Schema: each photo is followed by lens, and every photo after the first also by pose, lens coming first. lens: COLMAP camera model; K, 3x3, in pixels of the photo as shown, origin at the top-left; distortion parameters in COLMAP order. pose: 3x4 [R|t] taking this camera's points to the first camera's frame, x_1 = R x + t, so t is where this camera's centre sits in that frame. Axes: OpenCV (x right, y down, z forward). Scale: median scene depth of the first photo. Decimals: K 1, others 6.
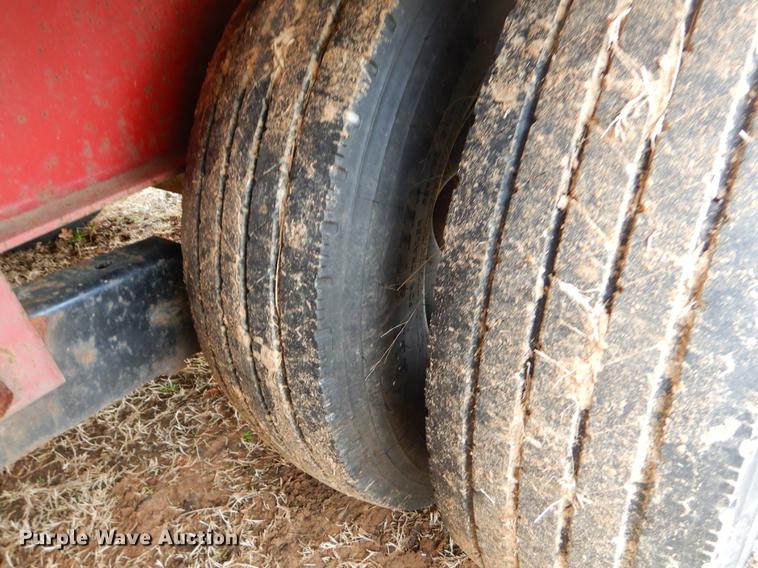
lens RADIAL K [[549.5, 0, 379.0], [0, 549.5, 284.0], [0, 0, 1]] dist [0.001296, 0.000438]
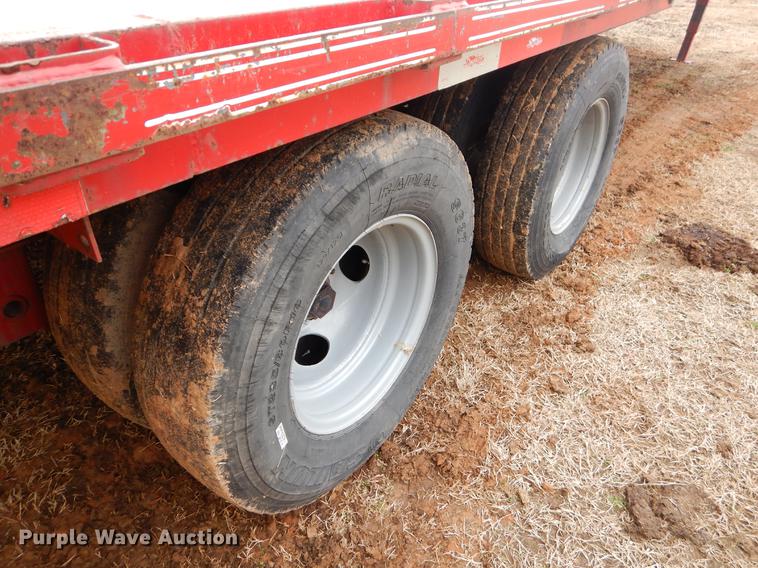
lens RADIAL K [[549.5, 0, 379.0], [0, 549.5, 284.0], [0, 0, 1]] dist [0.001296, 0.000438]
pose [[0.988515, 0.134302, 0.069286, -0.944247], [-0.135516, 0.990688, 0.013115, 1.280933], [-0.066879, -0.022354, 0.997511, -3.572941]]
